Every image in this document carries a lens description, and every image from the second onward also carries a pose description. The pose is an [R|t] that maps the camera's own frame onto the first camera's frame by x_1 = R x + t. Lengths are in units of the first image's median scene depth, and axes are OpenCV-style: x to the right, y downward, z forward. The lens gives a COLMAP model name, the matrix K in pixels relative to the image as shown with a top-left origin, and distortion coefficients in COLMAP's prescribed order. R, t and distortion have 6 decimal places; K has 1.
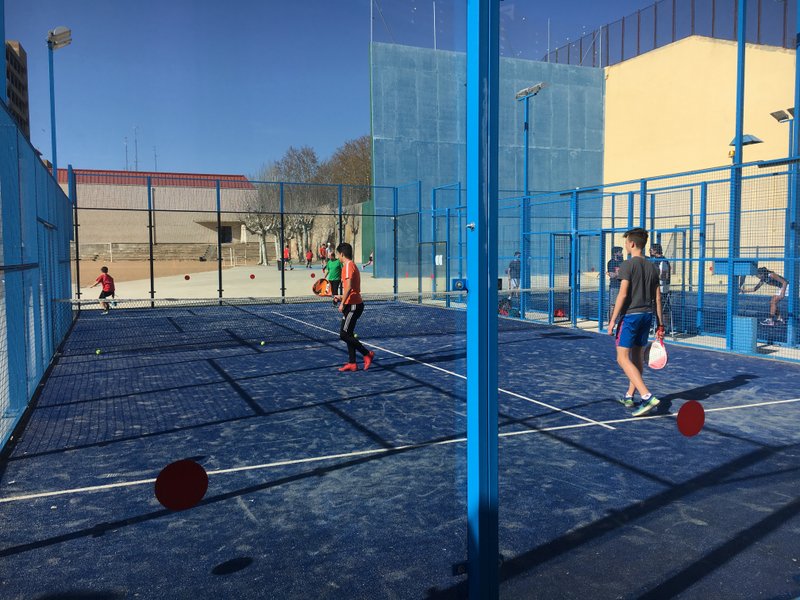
lens RADIAL K [[690.5, 0, 421.1], [0, 690.5, 296.3], [0, 0, 1]] dist [0.089215, -0.123478]
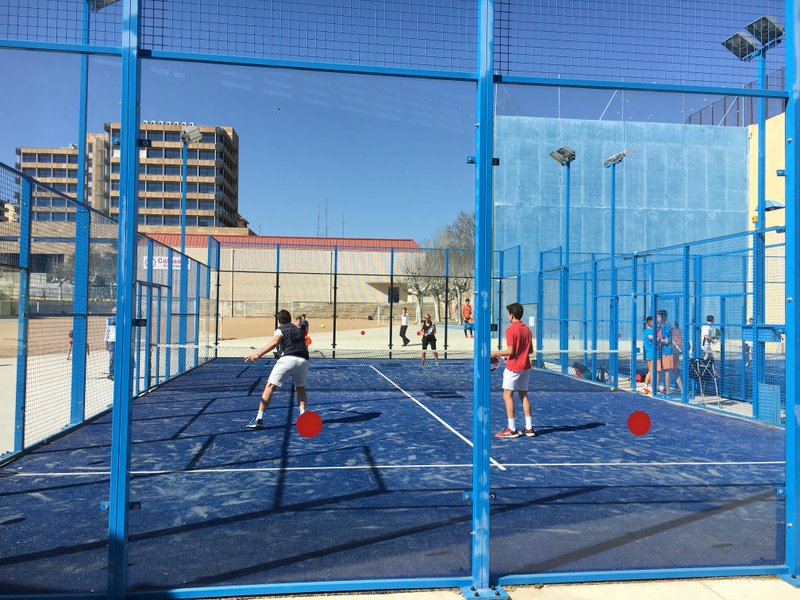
lens RADIAL K [[695.5, 0, 401.0], [0, 695.5, 285.8], [0, 0, 1]] dist [0.083499, -0.117468]
pose [[0.961463, 0.010358, -0.274740, 0.078691], [-0.038905, 0.994360, -0.098661, 0.002860], [0.272168, 0.105547, 0.956443, -0.028298]]
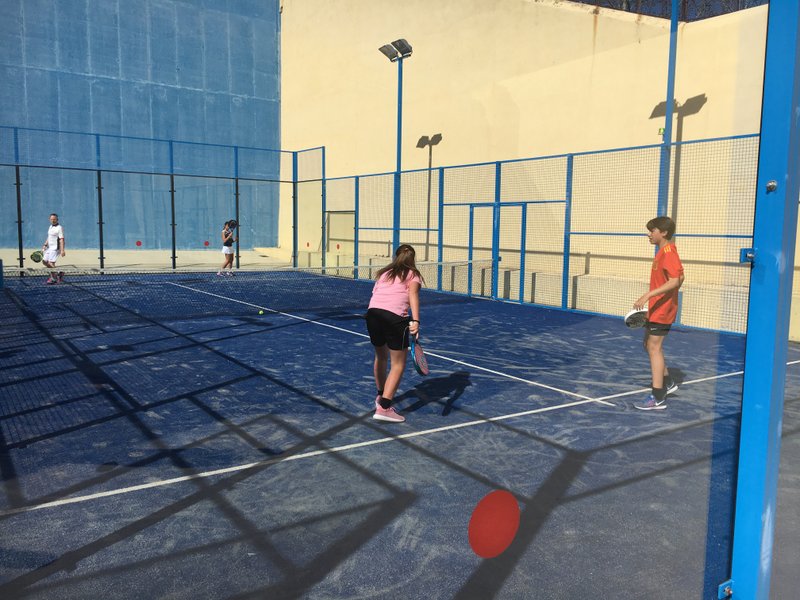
lens RADIAL K [[684.5, 0, 425.0], [0, 684.5, 300.7], [0, 0, 1]] dist [0.083473, -0.113207]
pose [[0.978904, 0.009474, 0.204102, 0.284192], [-0.018388, 0.998956, 0.041824, -0.010418], [-0.203492, -0.044695, 0.978056, 0.165237]]
